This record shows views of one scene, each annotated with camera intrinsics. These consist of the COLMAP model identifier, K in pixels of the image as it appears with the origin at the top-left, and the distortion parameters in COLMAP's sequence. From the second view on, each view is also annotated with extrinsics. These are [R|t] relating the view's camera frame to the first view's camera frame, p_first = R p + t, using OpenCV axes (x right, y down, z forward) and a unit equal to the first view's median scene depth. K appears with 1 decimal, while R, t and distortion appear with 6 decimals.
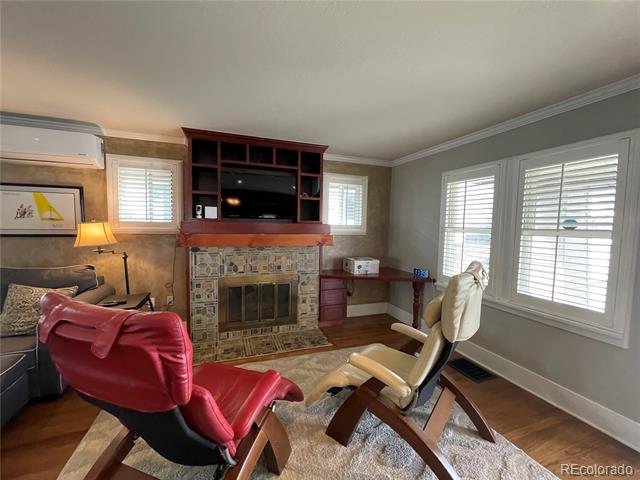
lens RADIAL K [[256.4, 0, 317.6], [0, 256.4, 240.9], [0, 0, 1]] dist [-0.003939, 0.002250]
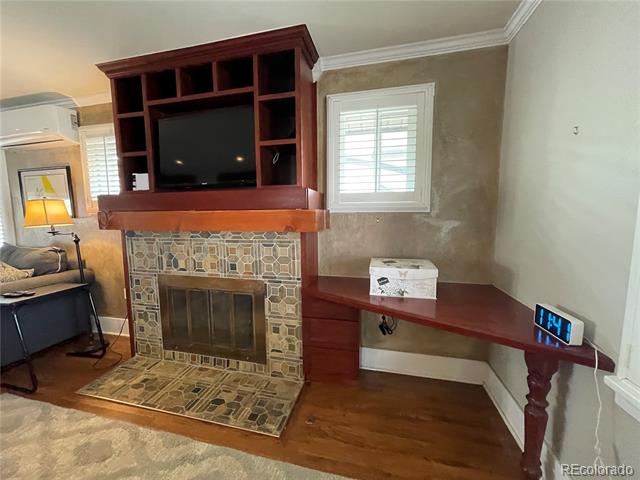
lens RADIAL K [[256.4, 0, 319.4], [0, 256.4, 240.5], [0, 0, 1]] dist [-0.003939, 0.002250]
pose [[0.827750, 0.035235, -0.559990, 0.366118], [-0.011590, 0.998887, 0.045719, 0.012357], [0.560978, -0.031354, 0.827237, 0.638663]]
